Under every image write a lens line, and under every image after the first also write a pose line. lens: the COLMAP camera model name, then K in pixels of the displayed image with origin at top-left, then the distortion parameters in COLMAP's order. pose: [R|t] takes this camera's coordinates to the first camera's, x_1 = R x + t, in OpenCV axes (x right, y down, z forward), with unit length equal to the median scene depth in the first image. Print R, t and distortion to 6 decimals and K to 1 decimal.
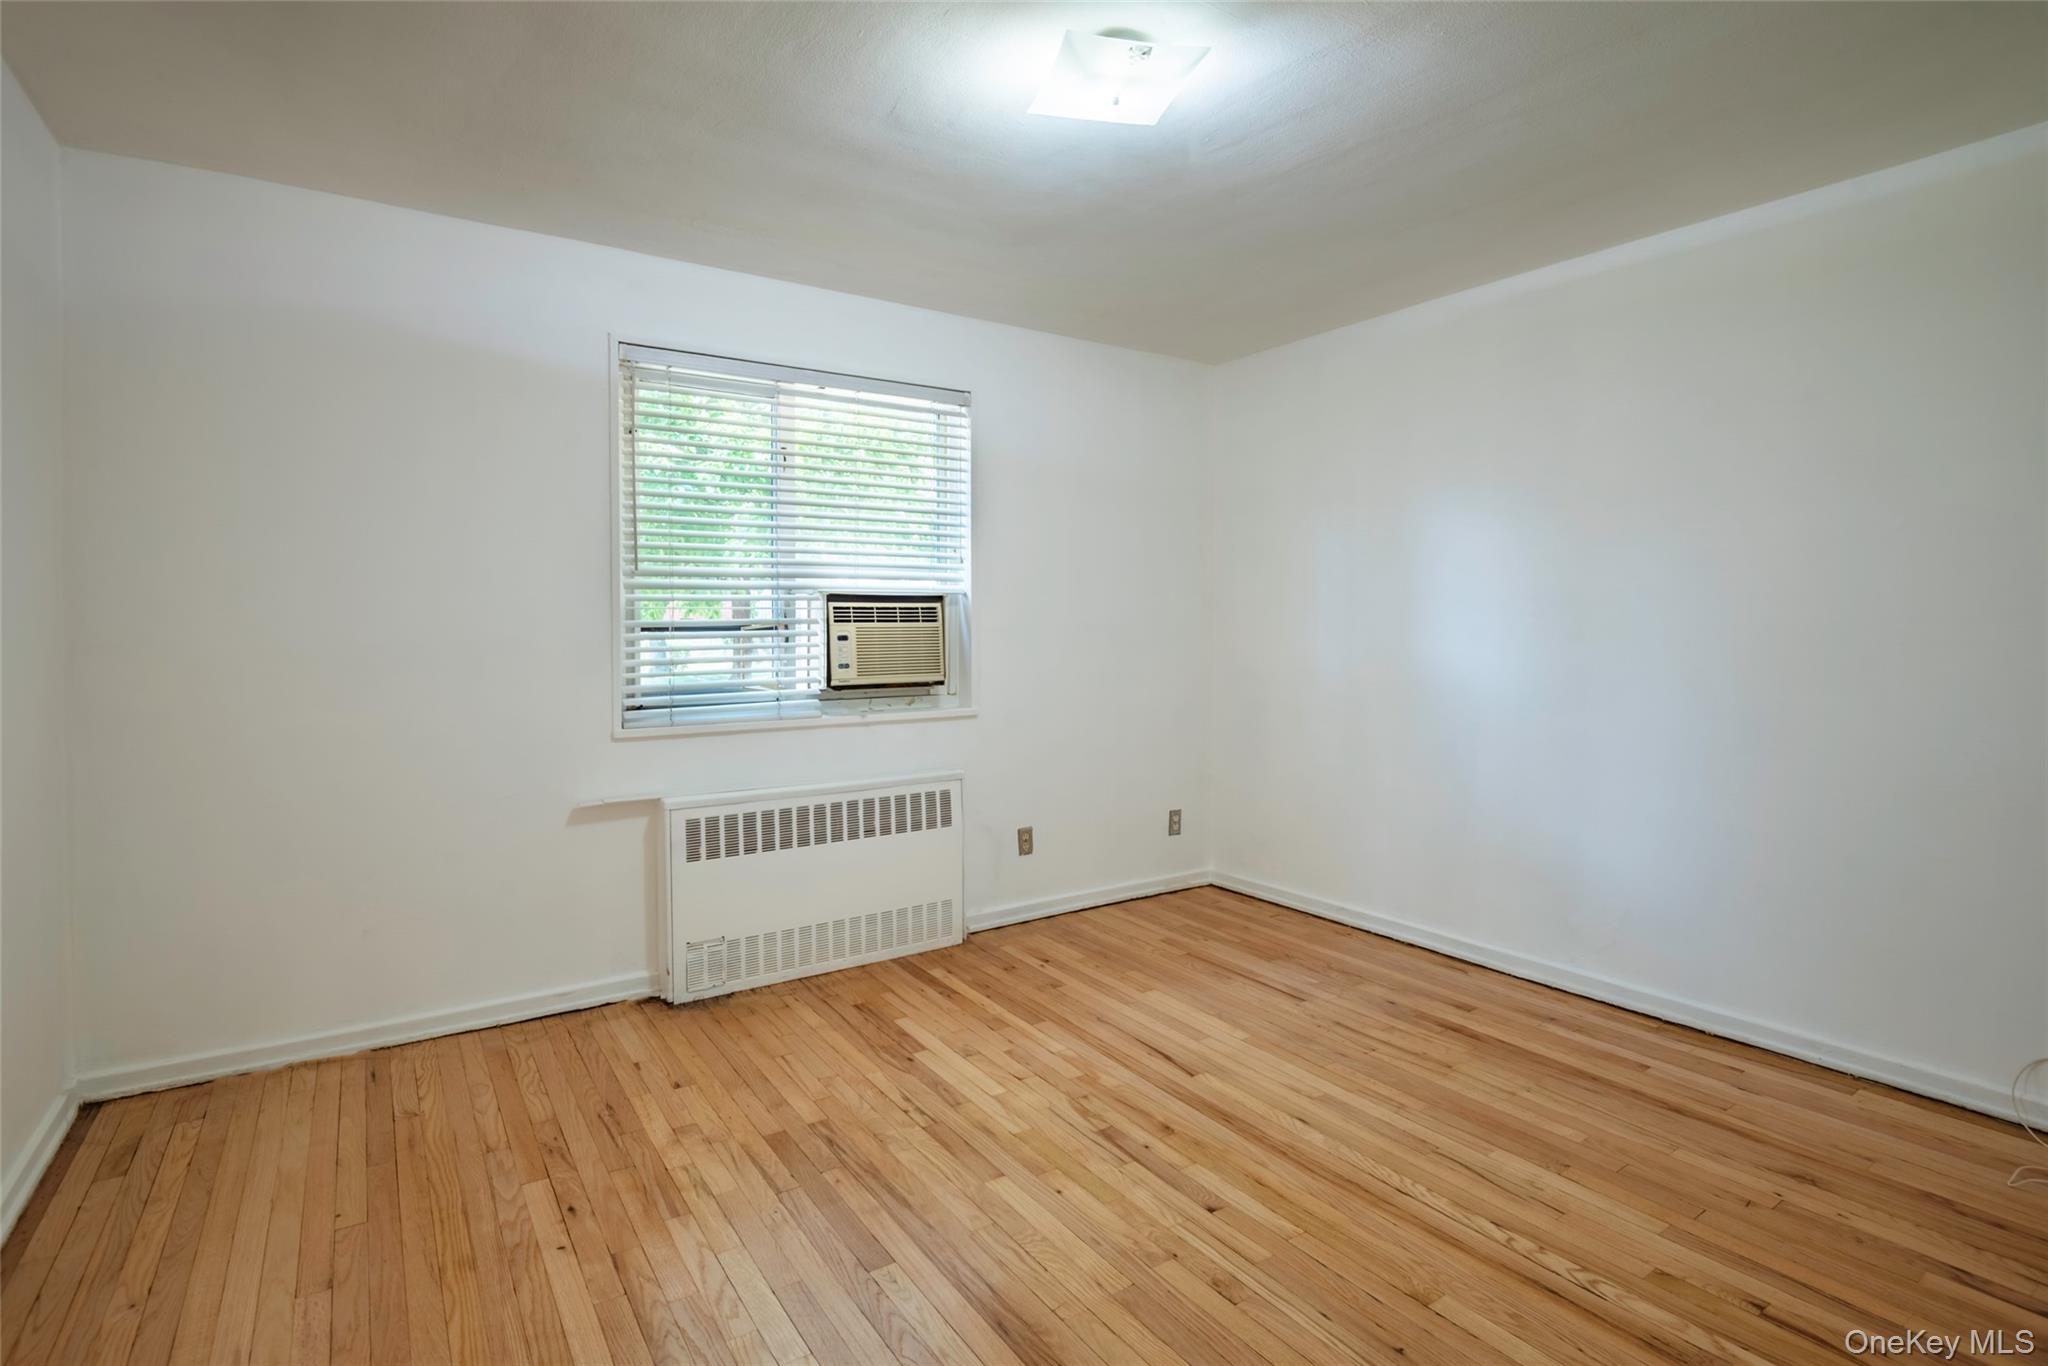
lens RADIAL K [[1005.4, 0, 1017.7], [0, 1005.4, 619.3], [0, 0, 1]] dist [0.001619, -0.010814]
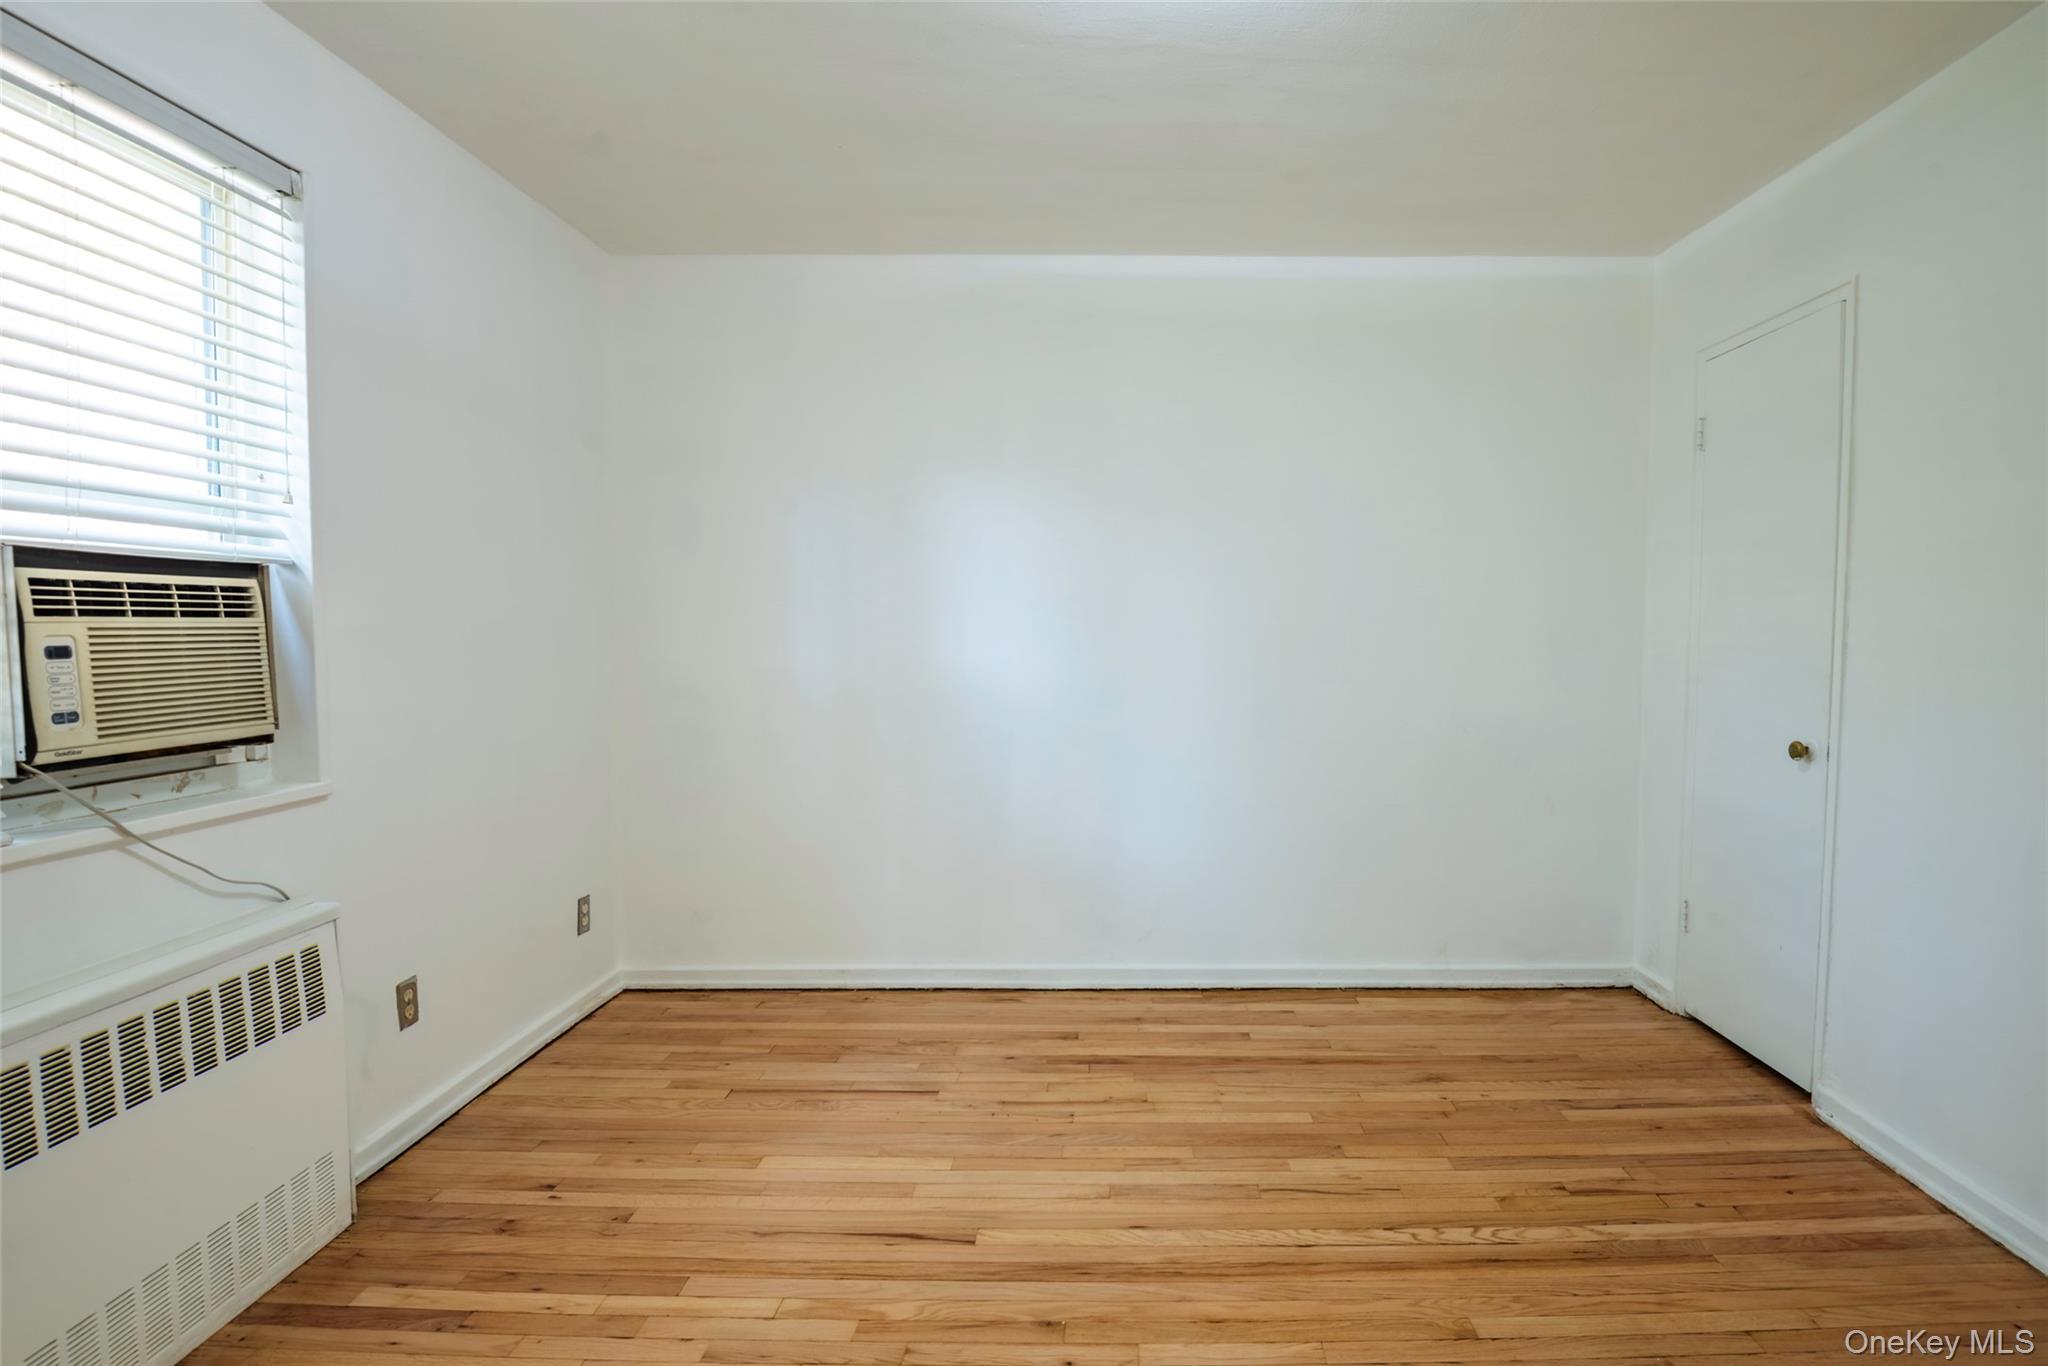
lens RADIAL K [[1057.1, 0, 1113.3], [0, 1057.1, 670.6], [0, 0, 1]] dist [0.001639, -0.016045]
pose [[0.540787, -0.029580, 0.840639, -0.360071], [-0.008740, 0.999130, 0.040779, 0.005273], [-0.841114, -0.029400, 0.540058, 0.455056]]
